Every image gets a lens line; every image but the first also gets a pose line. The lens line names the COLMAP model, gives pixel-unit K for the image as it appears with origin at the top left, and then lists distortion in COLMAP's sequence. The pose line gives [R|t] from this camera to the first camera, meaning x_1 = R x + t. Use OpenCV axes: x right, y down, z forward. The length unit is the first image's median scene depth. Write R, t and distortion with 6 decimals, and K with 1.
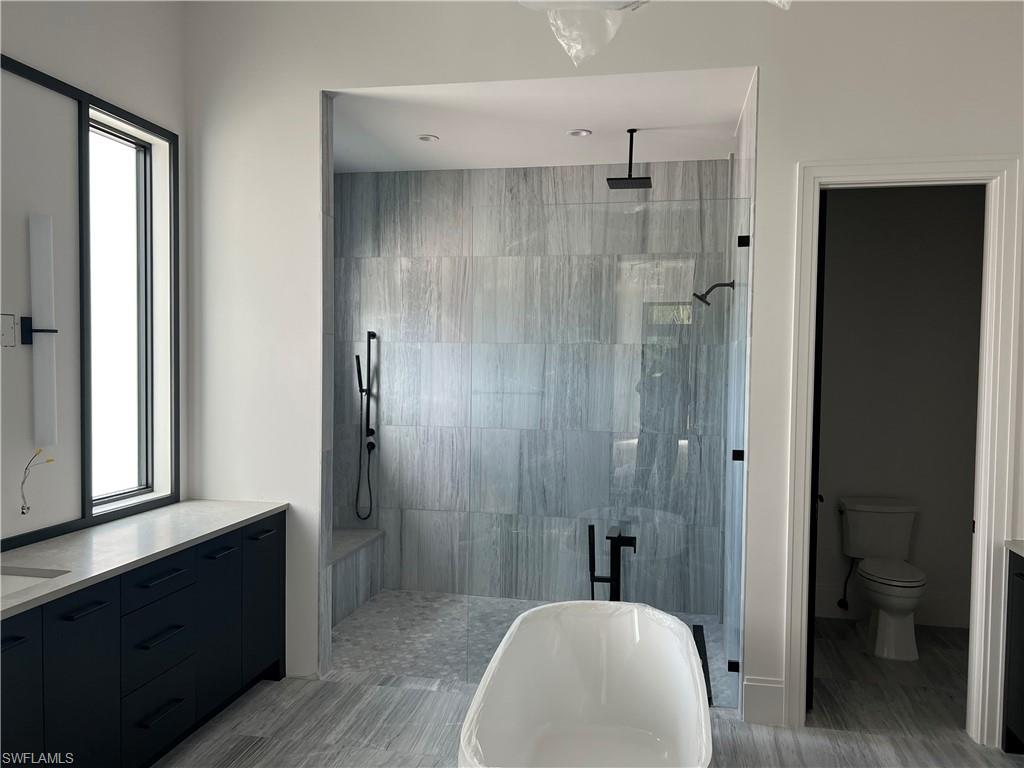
lens RADIAL K [[779.3, 0, 513.3], [0, 779.3, 388.9], [0, 0, 1]] dist [0.047235, -0.036529]
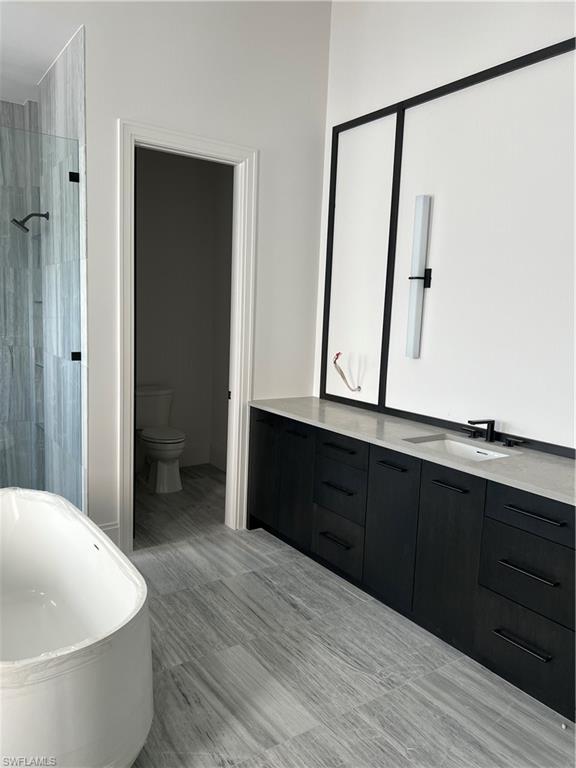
lens RADIAL K [[584.5, 0, 295.3], [0, 584.5, 383.2], [0, 0, 1]] dist [0.047235, -0.036529]
pose [[0.703927, -0.076933, 0.706093, -0.113732], [-0.000775, 0.994033, 0.109078, 0.022993], [-0.710271, -0.077331, 0.699667, 0.091757]]
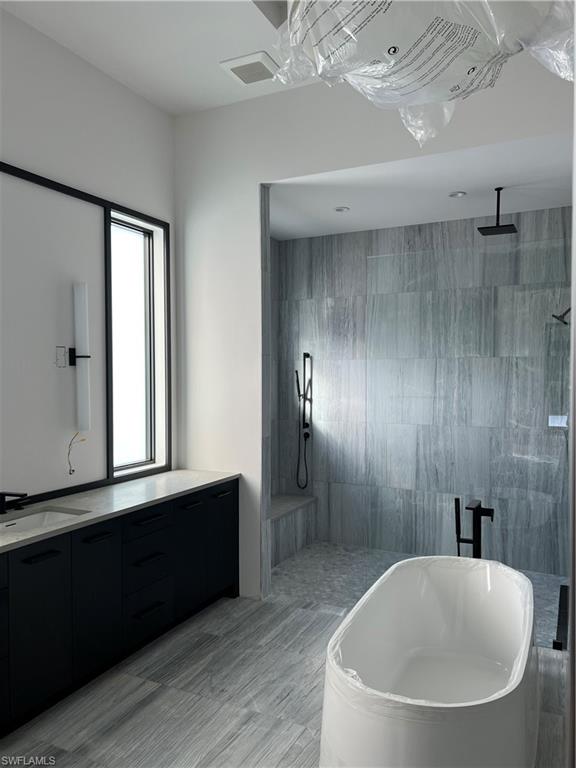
lens RADIAL K [[584.5, 0, 283.2], [0, 584.5, 388.6], [0, 0, 1]] dist [0.047235, -0.036529]
pose [[0.965140, -0.008066, -0.261611, 0.067256], [0.004820, 0.999903, -0.013047, 0.004820], [0.261690, 0.011331, 0.965085, -0.009645]]
